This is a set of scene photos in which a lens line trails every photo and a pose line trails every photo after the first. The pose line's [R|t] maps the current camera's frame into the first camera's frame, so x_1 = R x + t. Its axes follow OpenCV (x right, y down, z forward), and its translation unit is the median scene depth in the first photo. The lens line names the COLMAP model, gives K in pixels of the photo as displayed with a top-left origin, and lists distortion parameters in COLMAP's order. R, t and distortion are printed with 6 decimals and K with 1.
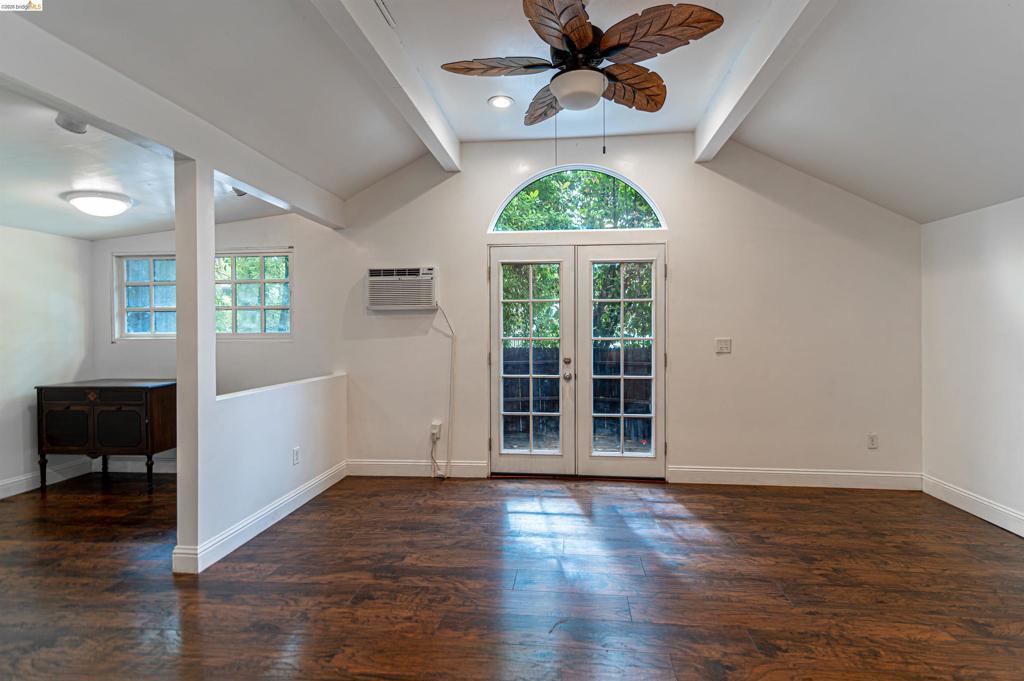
lens RADIAL K [[455.6, 0, 537.0], [0, 455.6, 335.5], [0, 0, 1]] dist [0.000282, 0.000012]
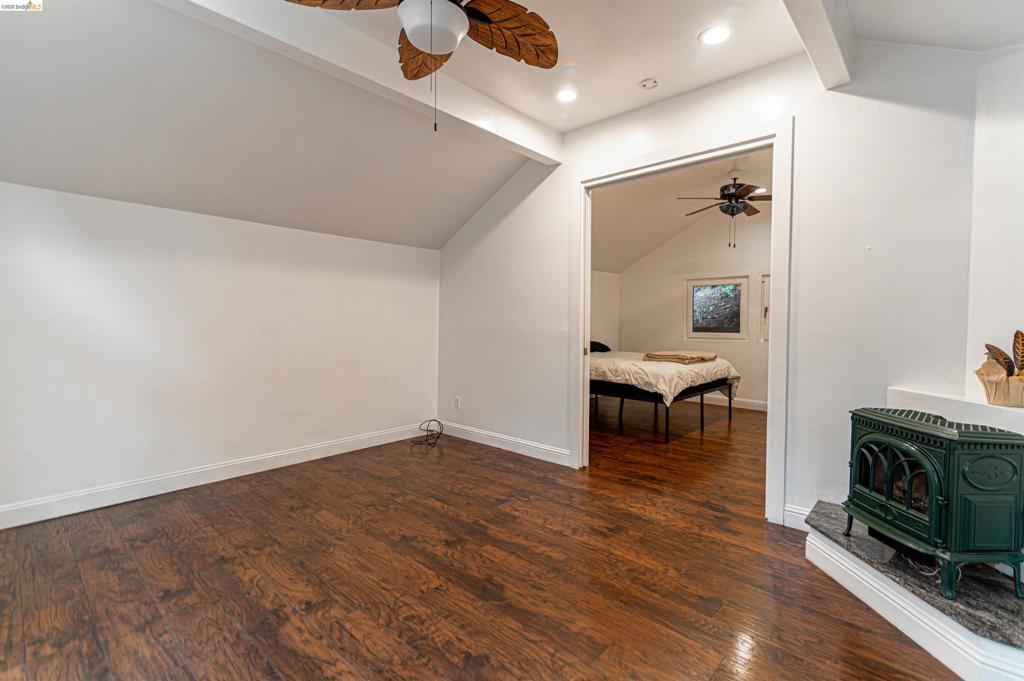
lens RADIAL K [[463.0, 0, 507.1], [0, 463.0, 338.3], [0, 0, 1]] dist [0.016308, -0.000069]
pose [[-0.783315, -0.022148, 0.621230, -0.306297], [0.001823, 0.999279, 0.037926, -0.008625], [-0.621622, 0.030840, -0.782710, 0.895539]]
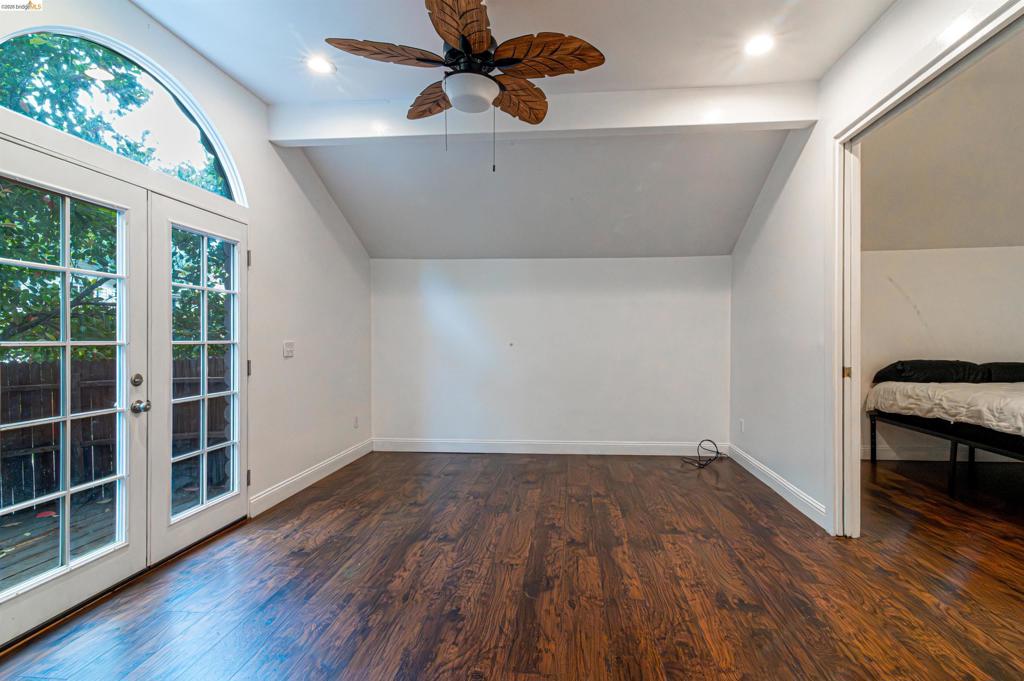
lens RADIAL K [[466.3, 0, 532.5], [0, 466.3, 340.5], [0, 0, 1]] dist [0.009936, -0.000540]
pose [[0.008908, -0.003268, 0.999955, -0.538023], [0.007060, 0.999970, 0.003205, 0.004664], [-0.999935, 0.007031, 0.008931, 0.479456]]
